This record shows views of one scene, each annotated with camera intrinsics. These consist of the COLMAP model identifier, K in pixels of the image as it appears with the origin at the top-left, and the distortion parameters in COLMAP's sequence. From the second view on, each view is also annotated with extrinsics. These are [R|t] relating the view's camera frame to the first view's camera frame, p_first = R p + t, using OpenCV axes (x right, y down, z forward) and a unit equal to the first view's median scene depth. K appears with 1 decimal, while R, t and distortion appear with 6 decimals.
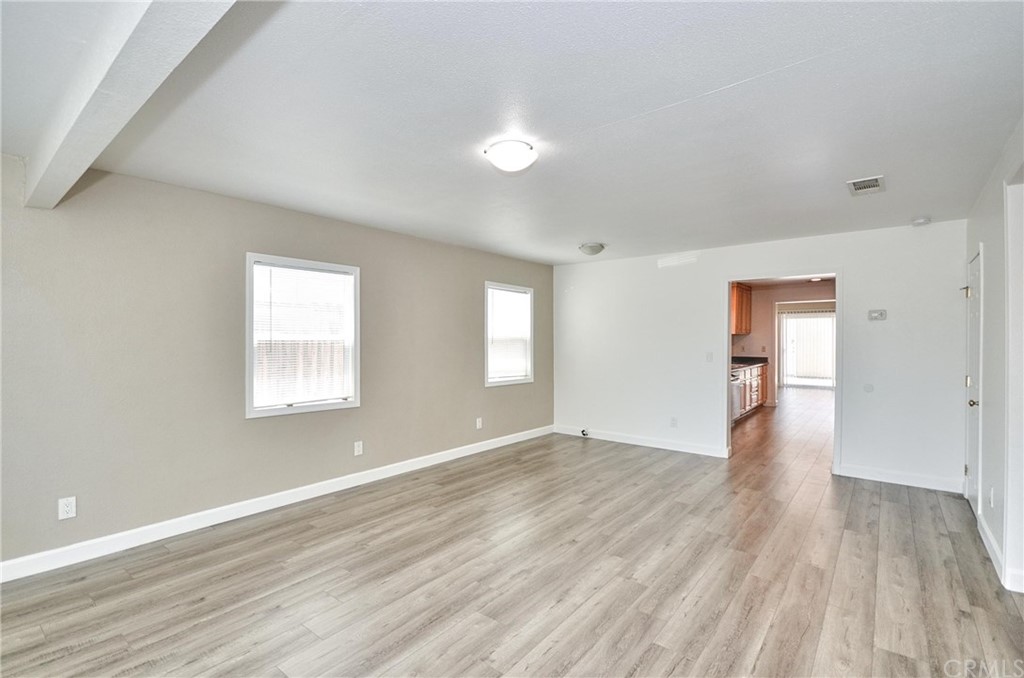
lens RADIAL K [[471.8, 0, 512.0], [0, 471.8, 339.0], [0, 0, 1]] dist [0.000766, -0.008249]
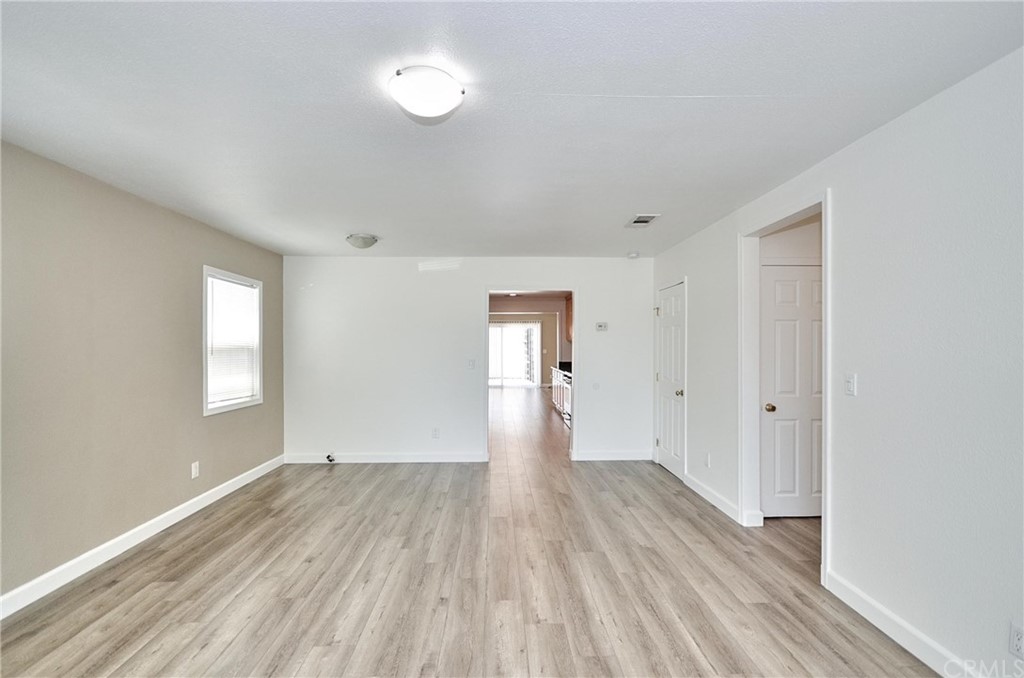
lens RADIAL K [[468.4, 0, 520.5], [0, 468.4, 348.6], [0, 0, 1]] dist [-0.003217, -0.000559]
pose [[0.751700, -0.008183, 0.659455, -0.281631], [0.002181, 0.999948, 0.009922, -0.009349], [-0.659502, -0.006020, 0.751679, 0.297123]]
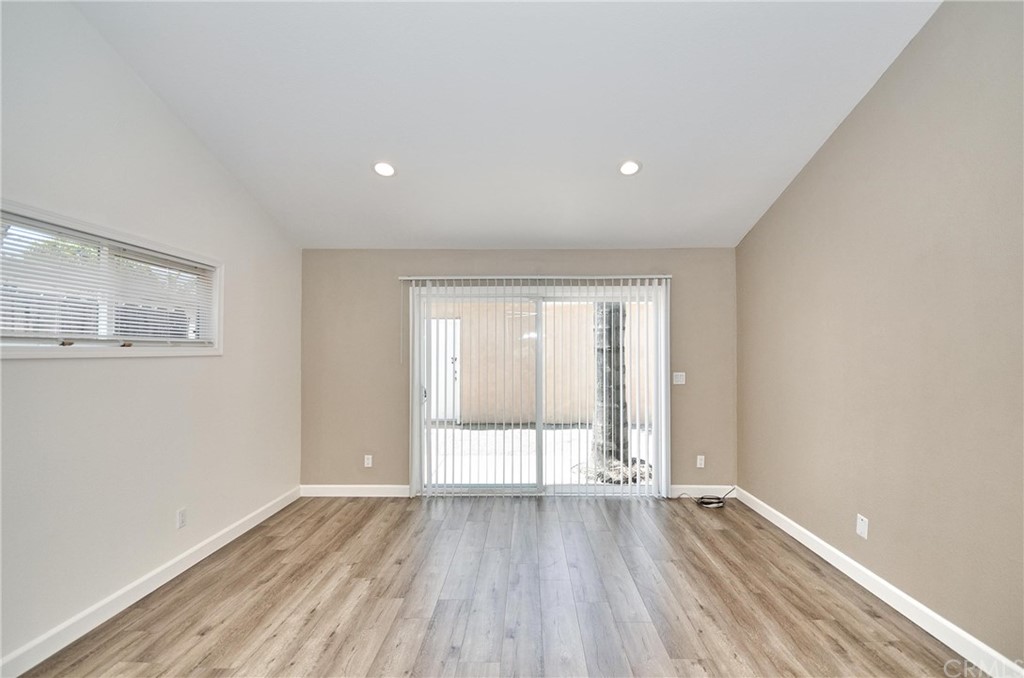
lens RADIAL K [[468.4, 0, 520.5], [0, 468.4, 348.6], [0, 0, 1]] dist [-0.003217, -0.000559]
pose [[0.781049, 0.009380, 0.624399, 1.689725], [-0.002644, 0.999928, -0.011715, -0.007921], [-0.624464, 0.007499, 0.781017, 2.806180]]
